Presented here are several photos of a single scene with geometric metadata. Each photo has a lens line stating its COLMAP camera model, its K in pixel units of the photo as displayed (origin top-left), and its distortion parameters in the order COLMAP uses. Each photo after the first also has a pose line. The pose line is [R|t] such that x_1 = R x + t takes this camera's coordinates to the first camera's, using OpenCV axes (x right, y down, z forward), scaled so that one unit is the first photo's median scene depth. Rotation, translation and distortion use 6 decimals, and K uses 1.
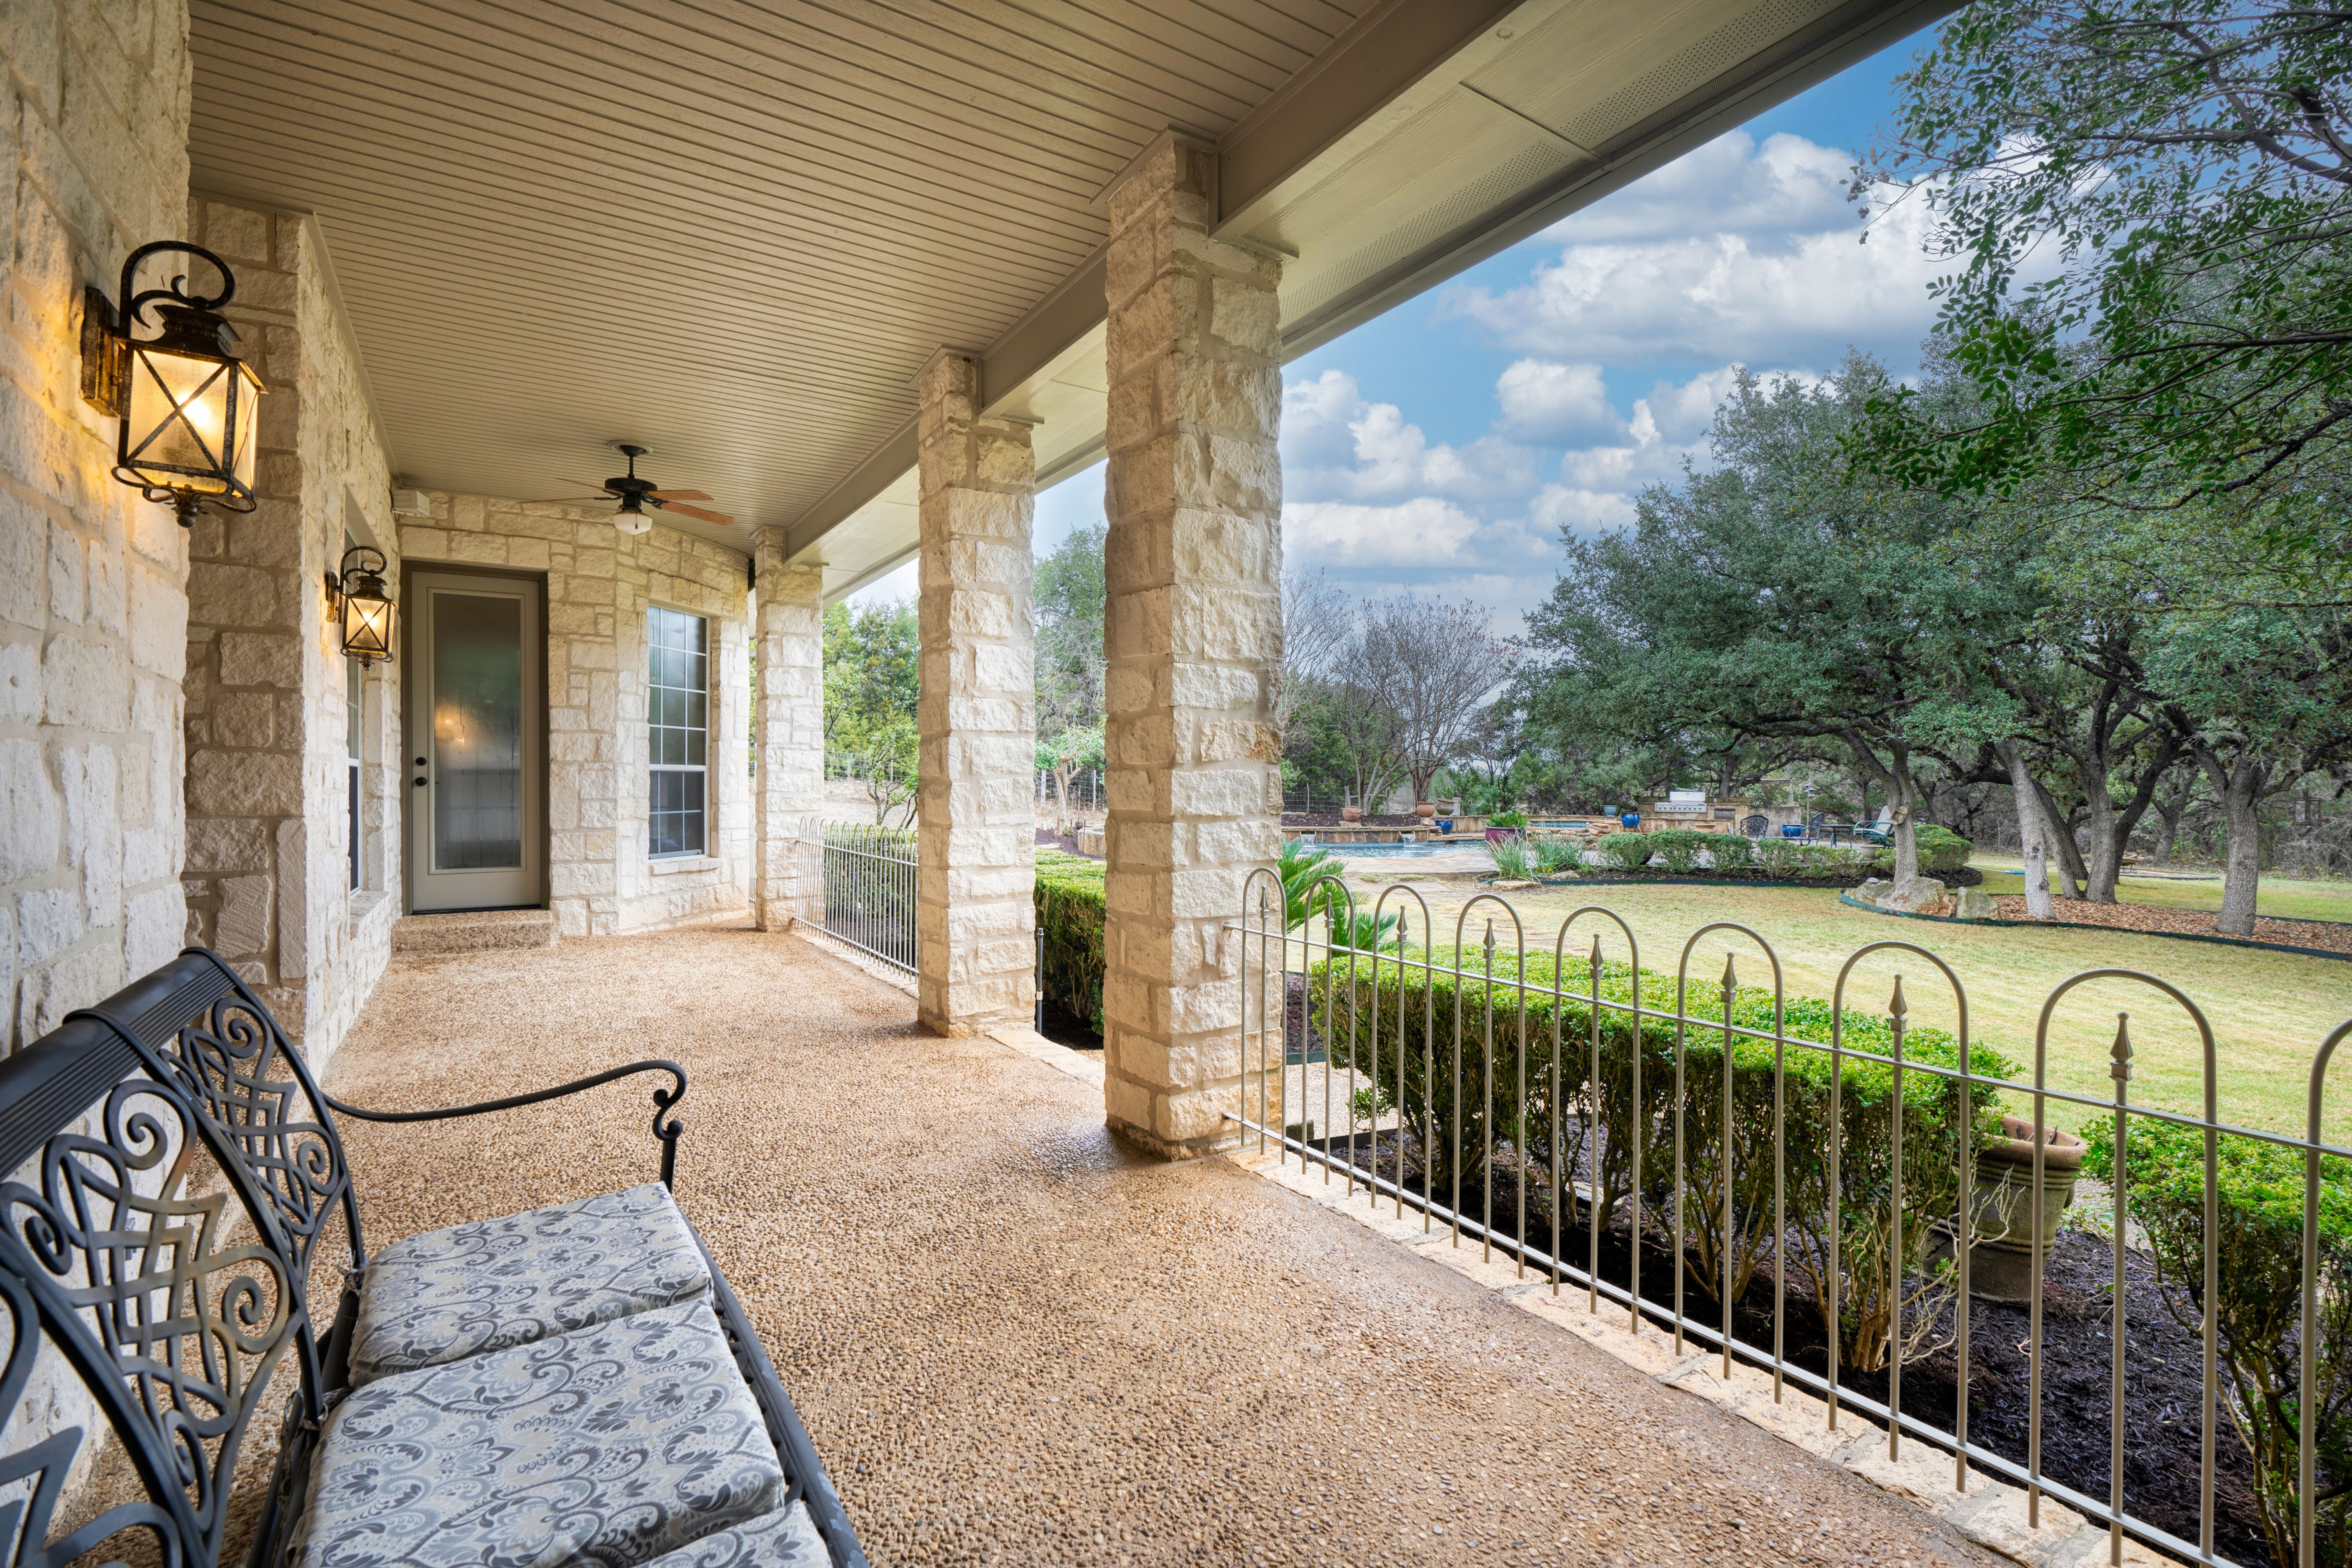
lens RADIAL K [[1069.4, 0, 1174.9], [0, 1069.4, 788.0], [0, 0, 1]] dist [-0.008040, 0.000875]
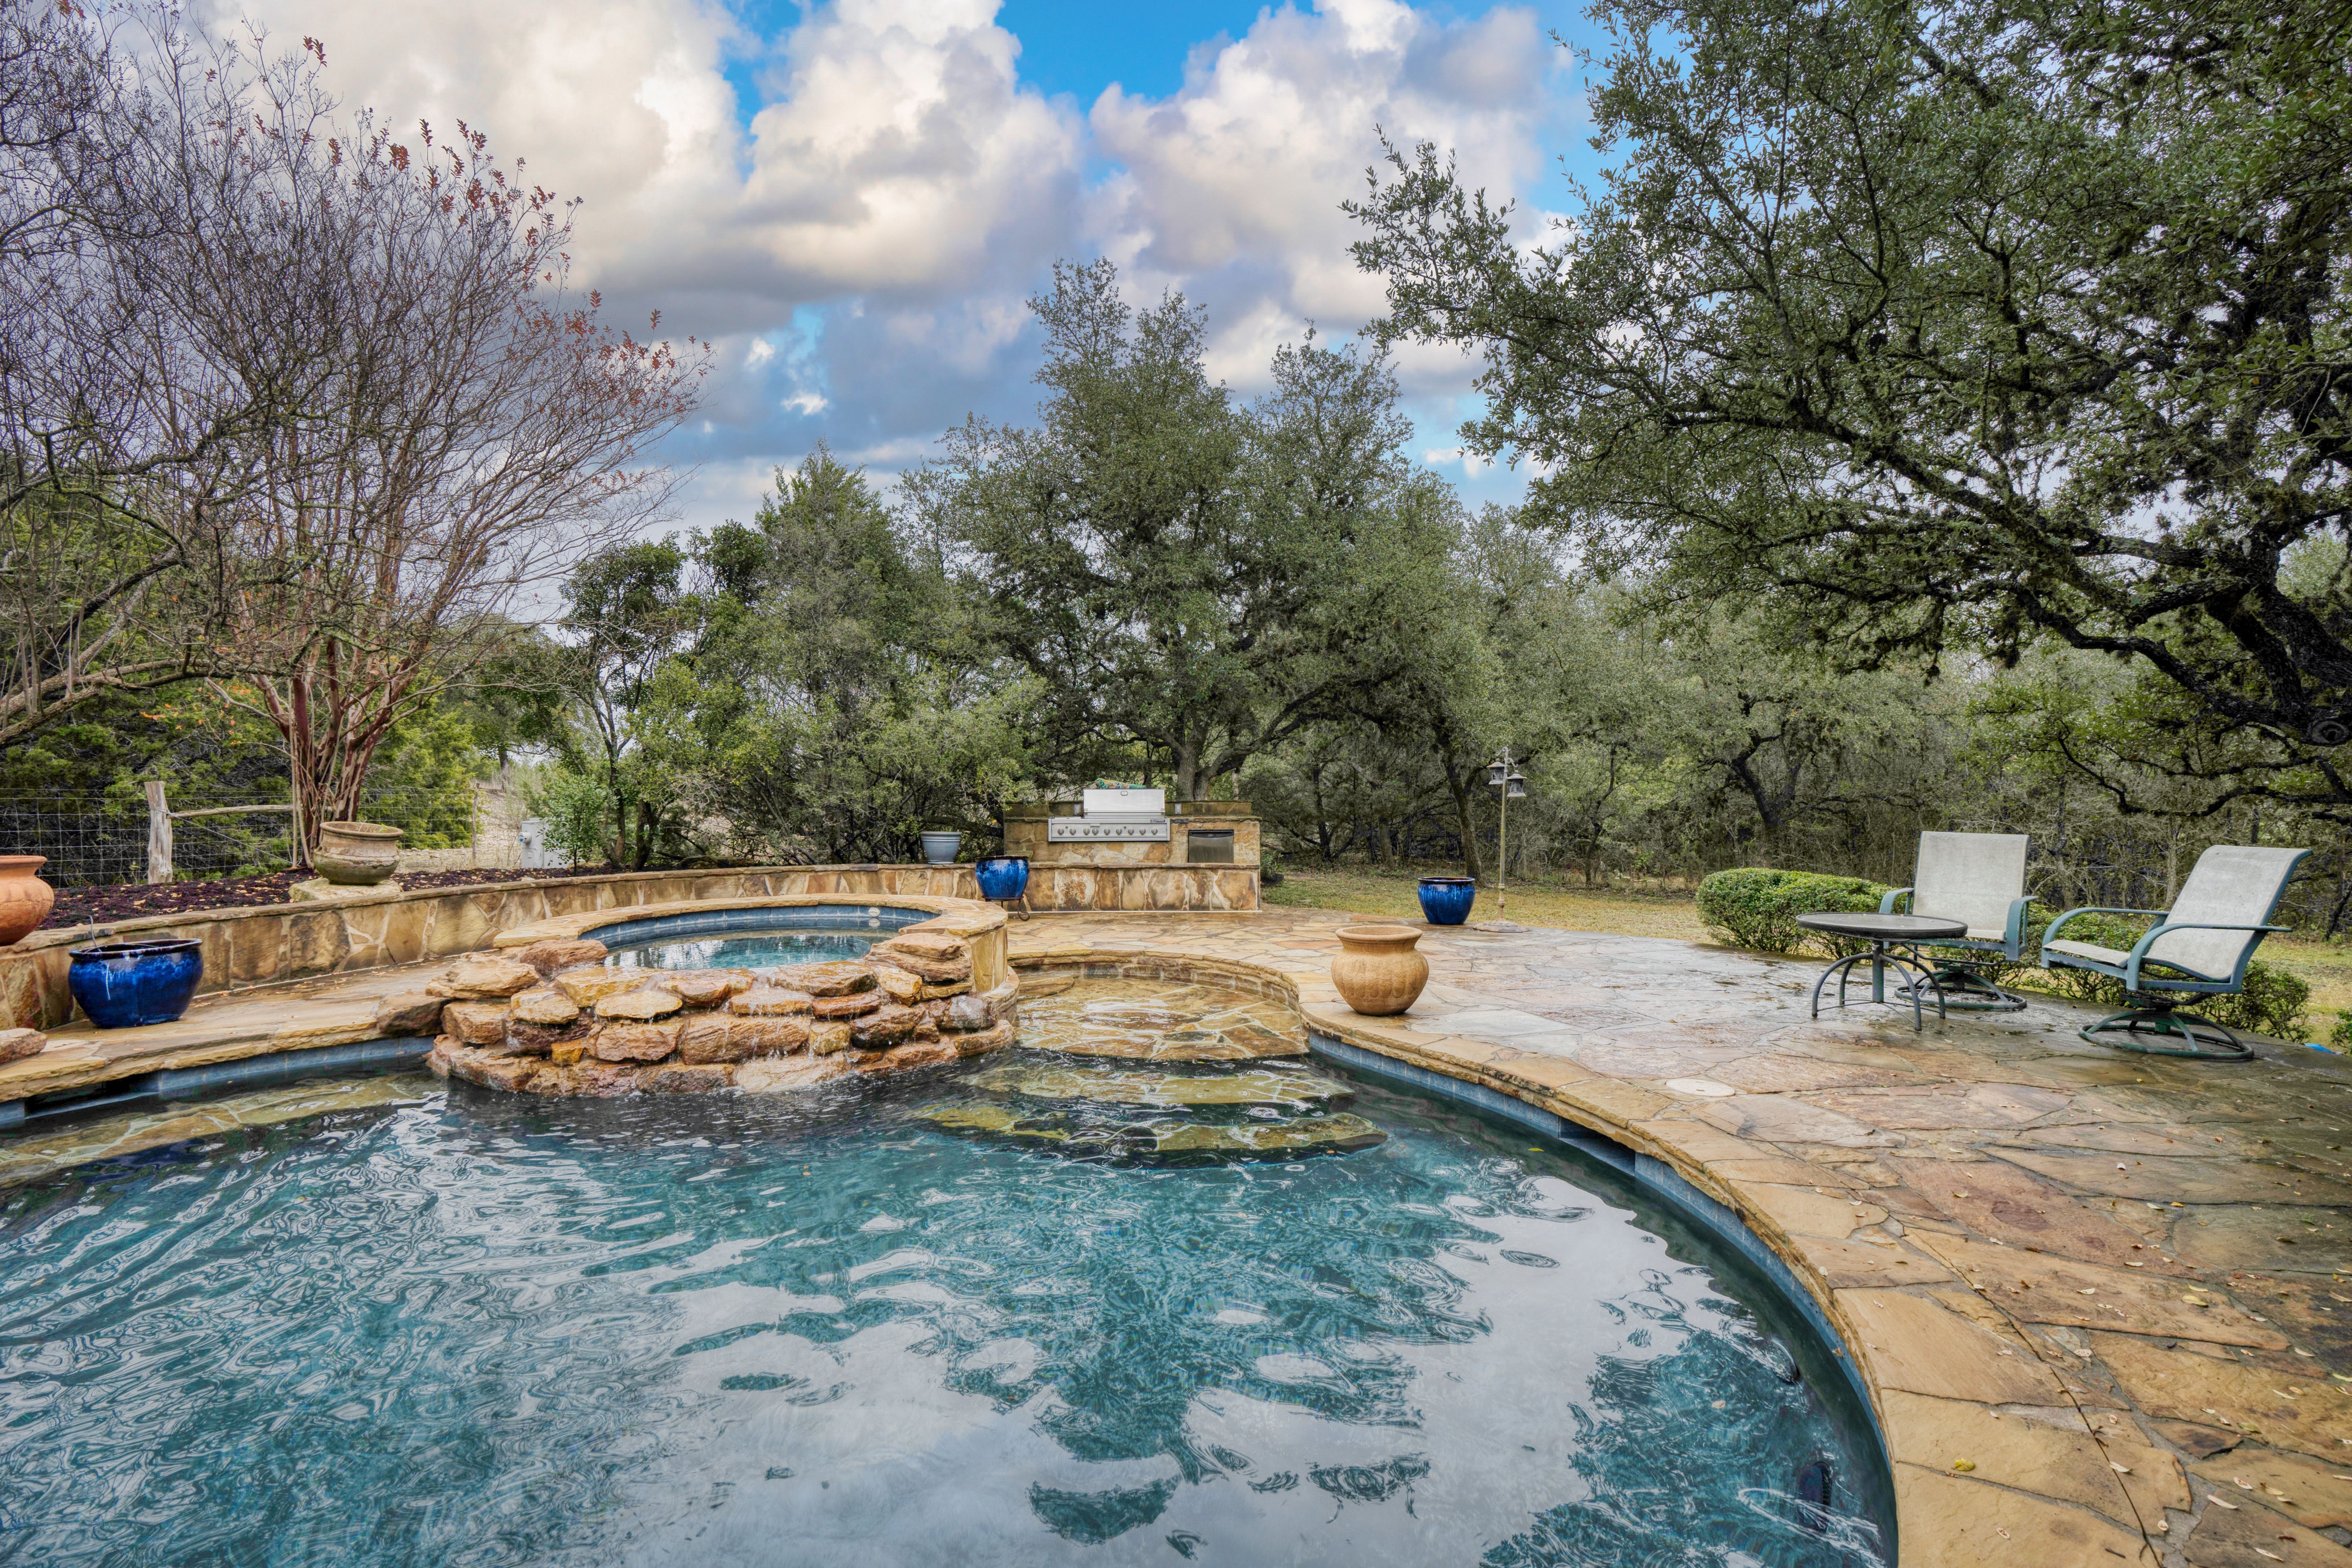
lens RADIAL K [[1069.4, 0, 1185.9], [0, 1069.4, 774.3], [0, 0, 1]] dist [-0.008040, 0.000875]
pose [[0.797329, 0.000869, 0.603545, 0.261101], [0.002914, 0.999982, -0.005290, 0.000248], [-0.603538, 0.005977, 0.797312, 0.672803]]
